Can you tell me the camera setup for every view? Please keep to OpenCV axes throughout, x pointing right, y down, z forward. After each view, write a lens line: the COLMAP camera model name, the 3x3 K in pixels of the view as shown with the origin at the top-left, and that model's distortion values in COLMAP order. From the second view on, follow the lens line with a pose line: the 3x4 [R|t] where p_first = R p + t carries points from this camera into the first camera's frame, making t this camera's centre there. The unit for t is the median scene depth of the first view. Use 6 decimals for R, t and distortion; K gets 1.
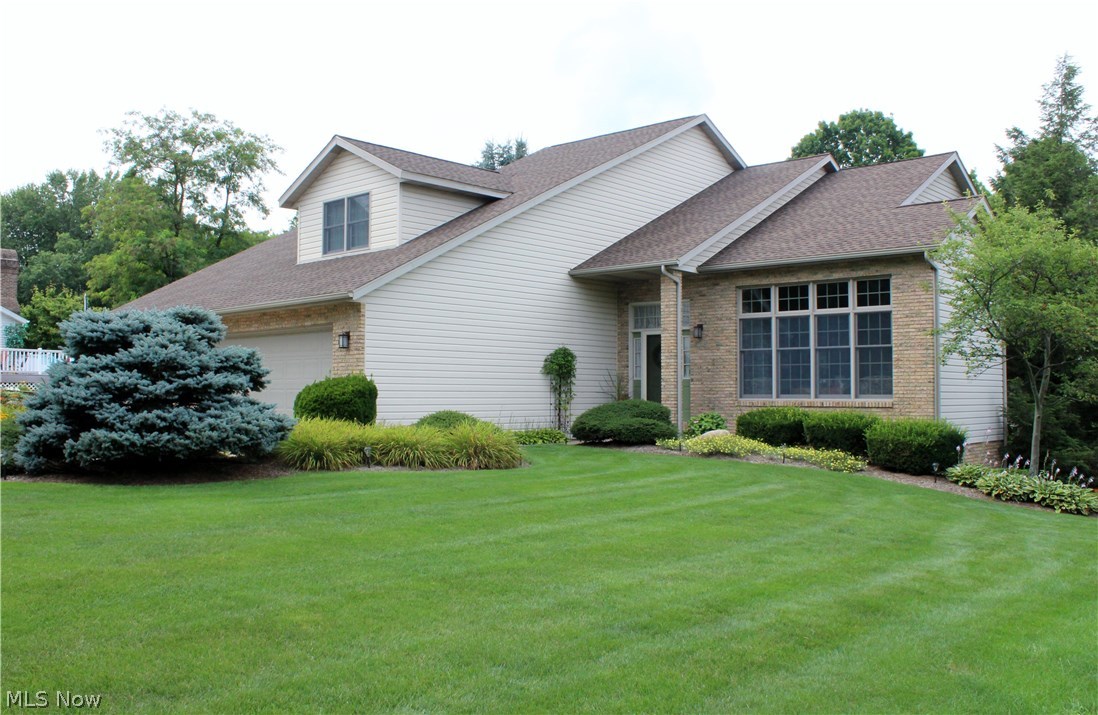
lens RADIAL K [[1044.2, 0, 549.0], [0, 1044.2, 357.5], [0, 0, 1]] dist [-0.168261, 0.199078]
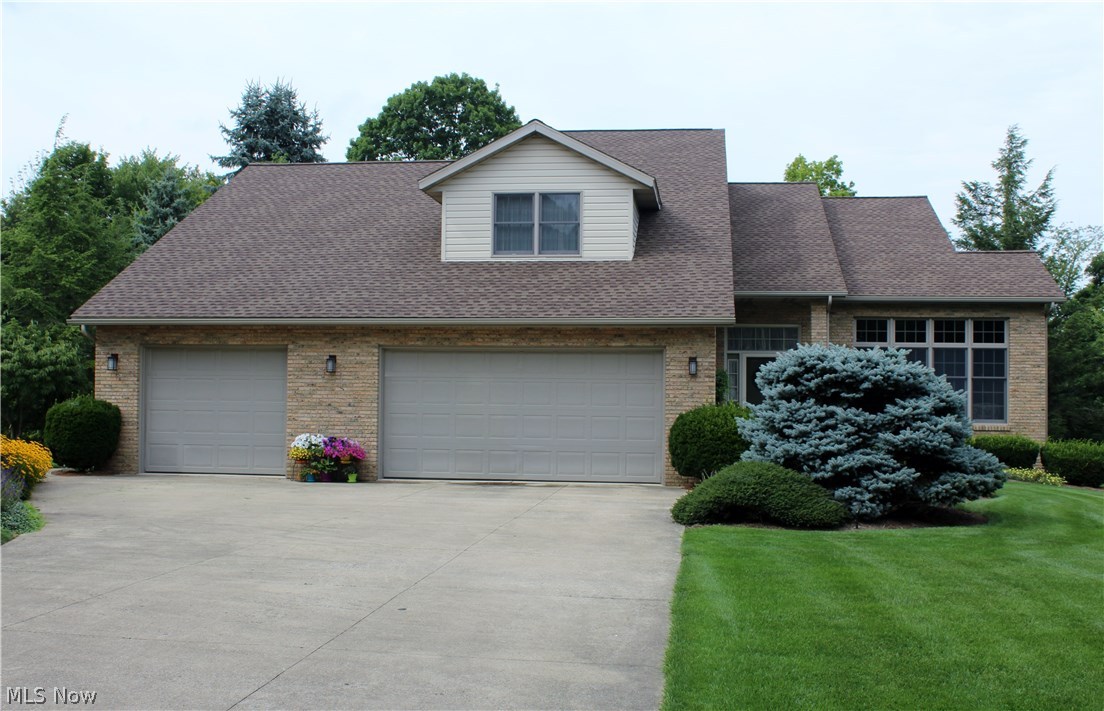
lens RADIAL K [[1354.4, 0, 552.0], [0, 1354.4, 355.5], [0, 0, 1]] dist [-0.129486, -0.004927]
pose [[0.798964, 0.024344, 0.600886, -0.949482], [-0.032756, 0.999459, 0.003062, -0.023855], [-0.600486, -0.022129, 0.799329, 0.088233]]
